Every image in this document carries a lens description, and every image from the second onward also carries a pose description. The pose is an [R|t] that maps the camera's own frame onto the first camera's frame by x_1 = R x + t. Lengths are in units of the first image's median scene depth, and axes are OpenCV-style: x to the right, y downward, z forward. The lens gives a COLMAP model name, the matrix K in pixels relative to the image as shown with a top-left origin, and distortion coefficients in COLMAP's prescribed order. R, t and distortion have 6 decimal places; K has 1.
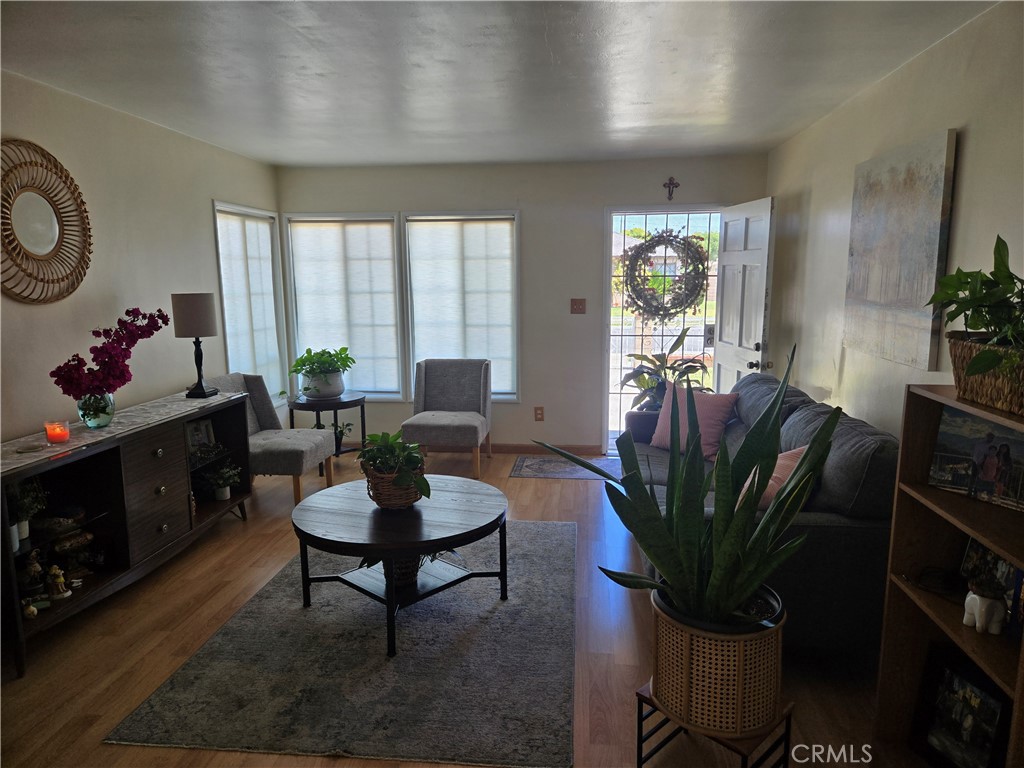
lens RADIAL K [[682.2, 0, 510.7], [0, 682.2, 390.3], [0, 0, 1]] dist [0.076917, -0.070004]
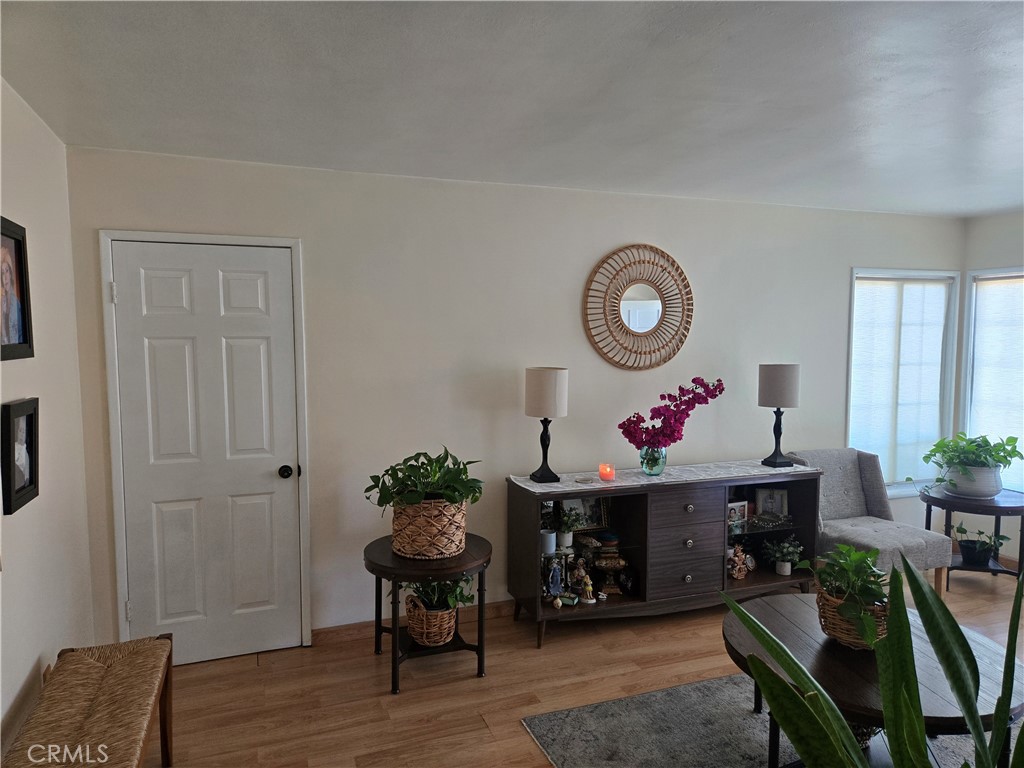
lens RADIAL K [[682.2, 0, 510.7], [0, 682.2, 390.3], [0, 0, 1]] dist [0.076917, -0.070004]
pose [[0.451310, 0.076153, -0.889112, 0.334275], [-0.146759, 0.989120, 0.010224, -0.067619], [0.880216, 0.125870, 0.457576, 0.234833]]
